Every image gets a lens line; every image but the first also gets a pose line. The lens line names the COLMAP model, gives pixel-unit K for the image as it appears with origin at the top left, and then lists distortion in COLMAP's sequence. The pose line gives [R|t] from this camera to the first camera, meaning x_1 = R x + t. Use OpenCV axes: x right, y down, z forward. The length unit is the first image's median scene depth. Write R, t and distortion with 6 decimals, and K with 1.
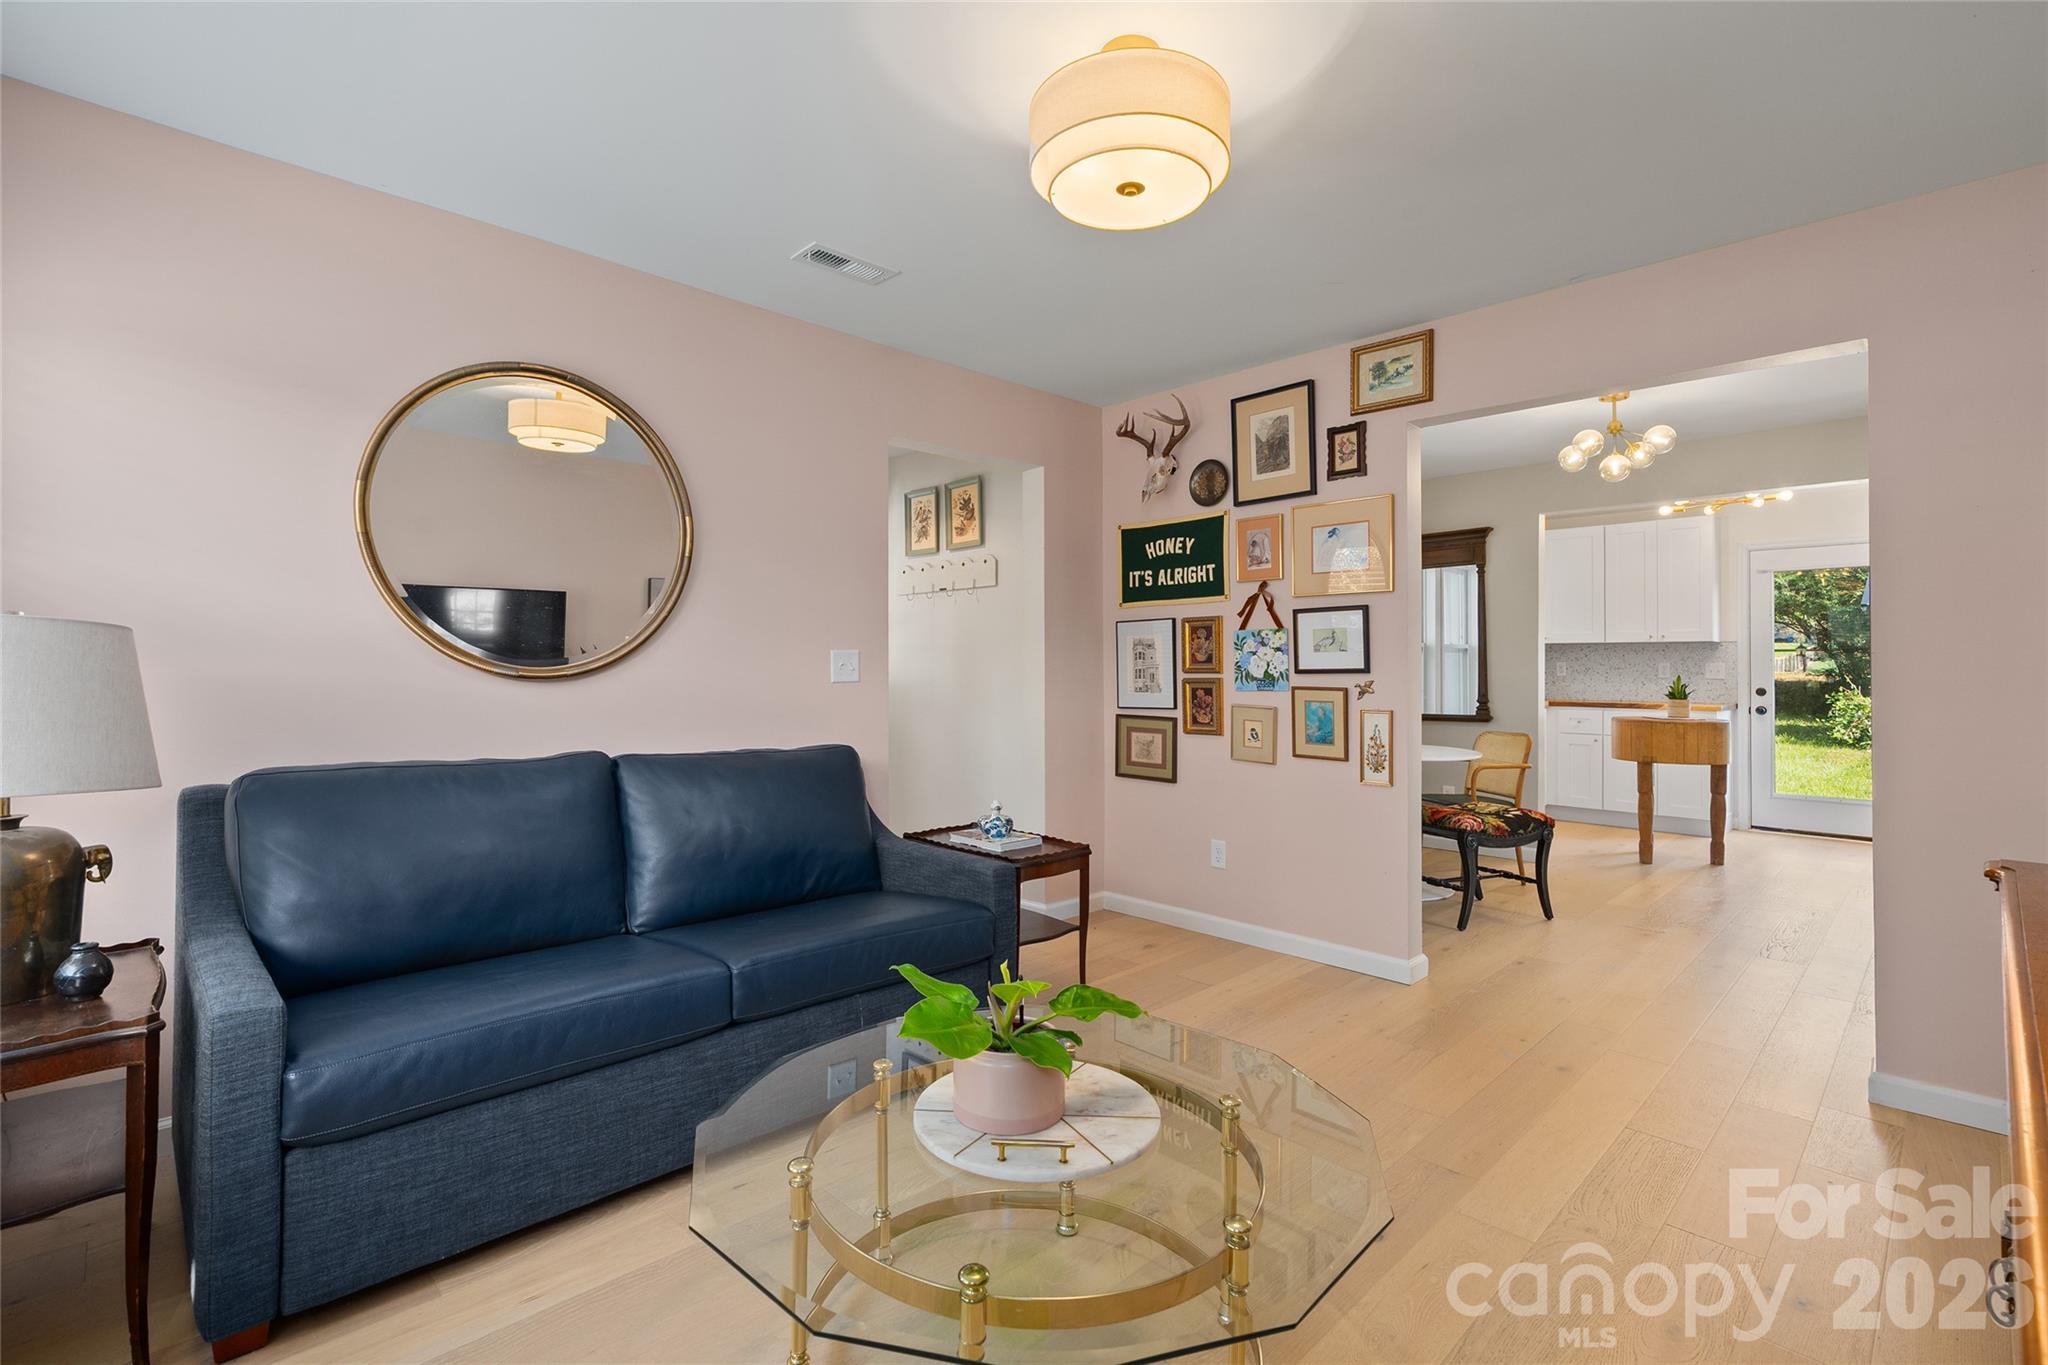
lens RADIAL K [[918.1, 0, 1014.8], [0, 918.1, 662.7], [0, 0, 1]] dist [-0.007943, 0.001712]
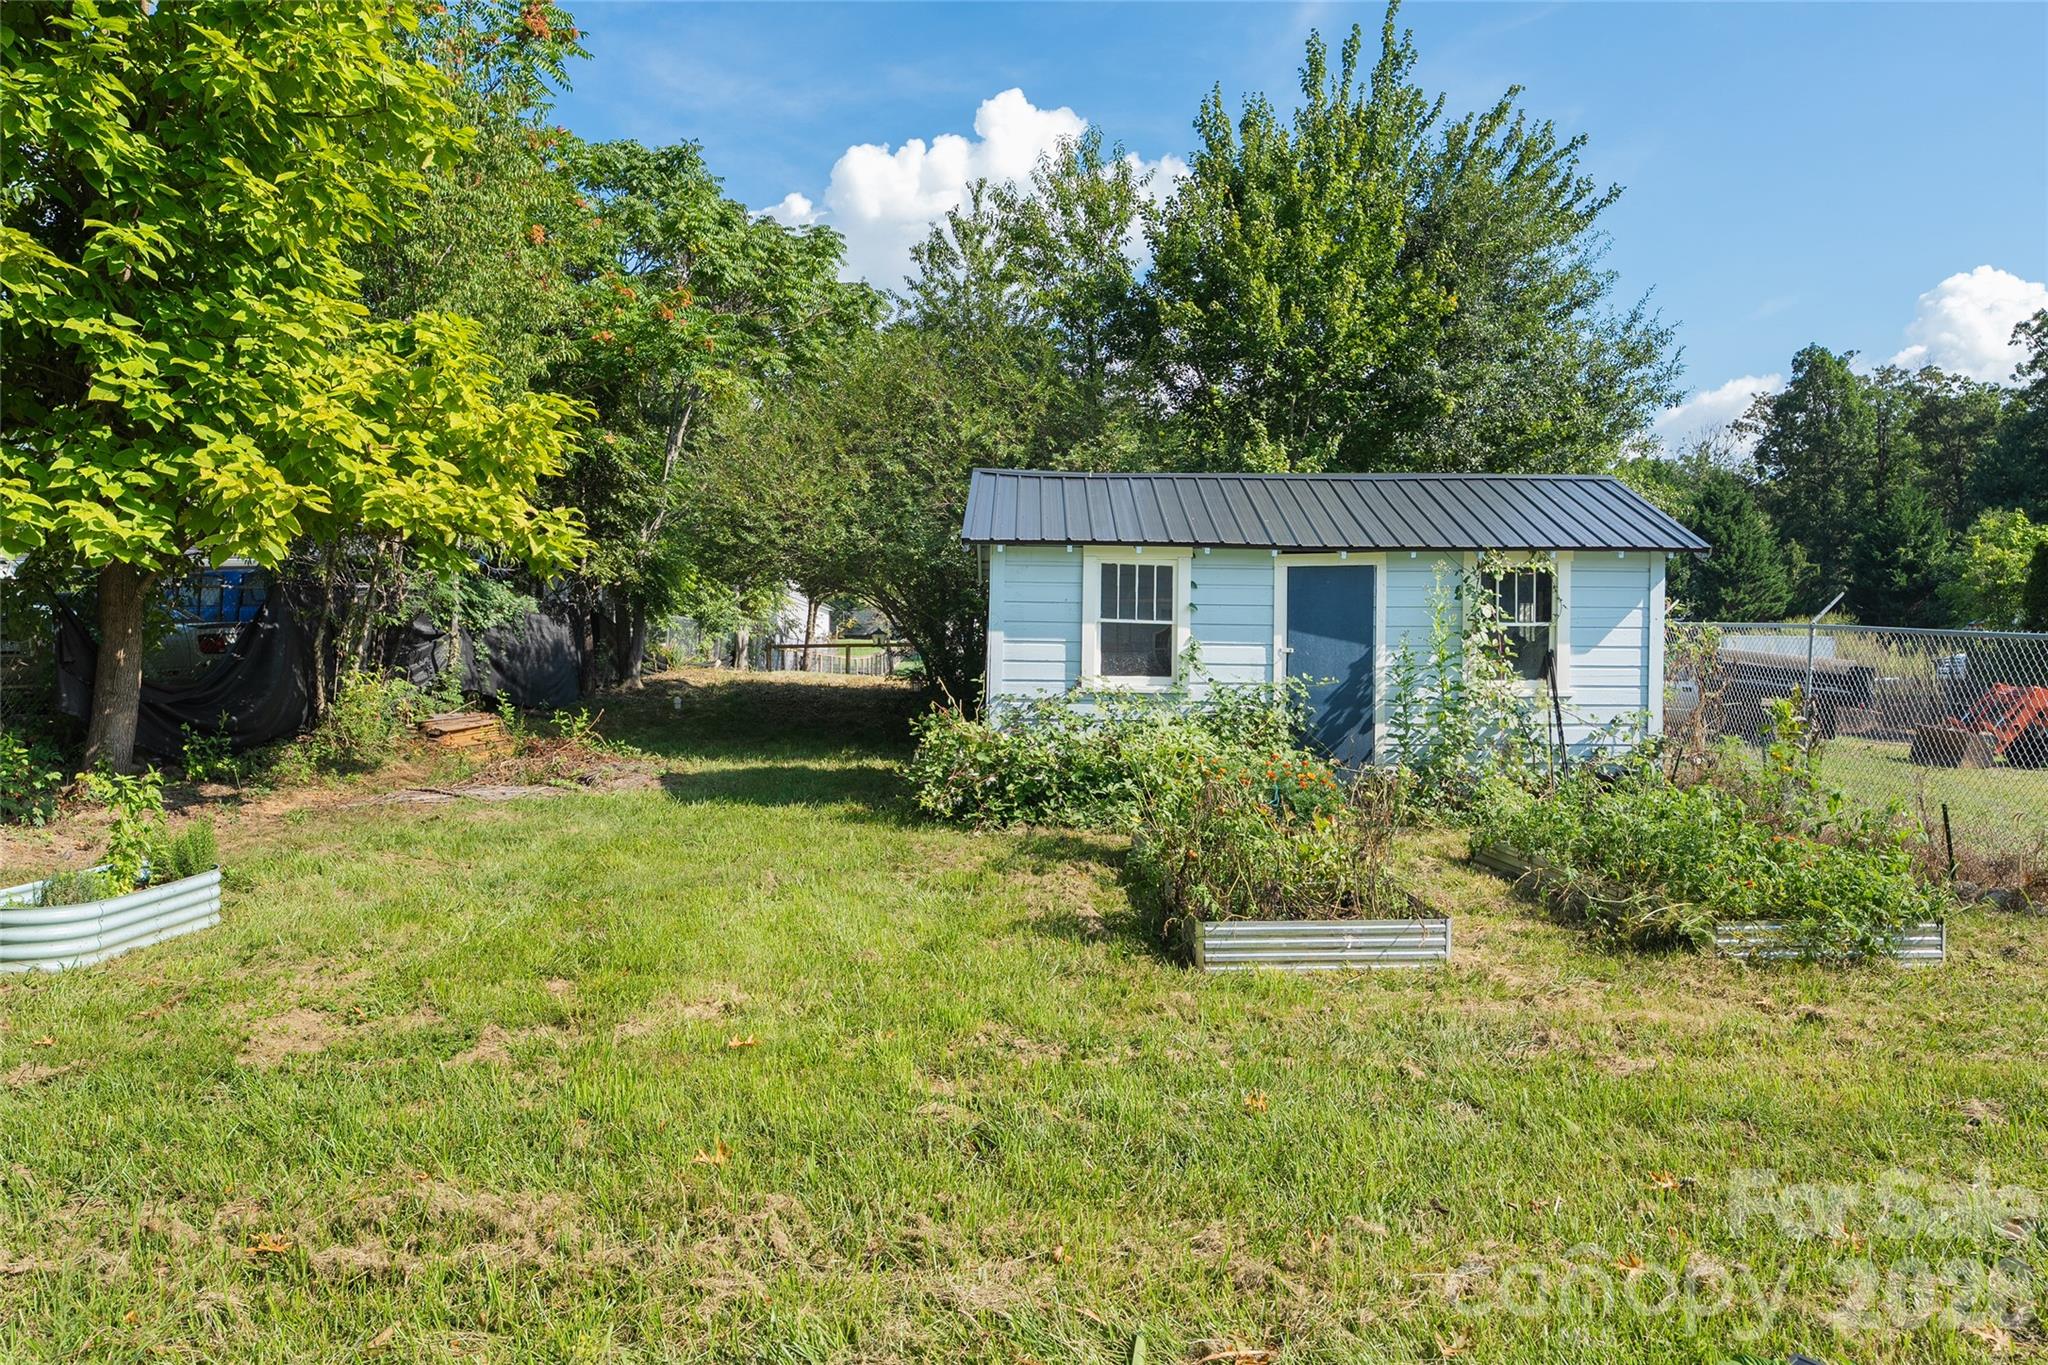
lens RADIAL K [[1396.6, 0, 1020.9], [0, 1396.6, 690.1], [0, 0, 1]] dist [0.004360, -0.000094]
pose [[0.693656, -0.016327, 0.720122, 0.940616], [0.004242, 0.999818, 0.018583, 0.016809], [-0.720294, -0.009835, 0.693599, 1.053843]]
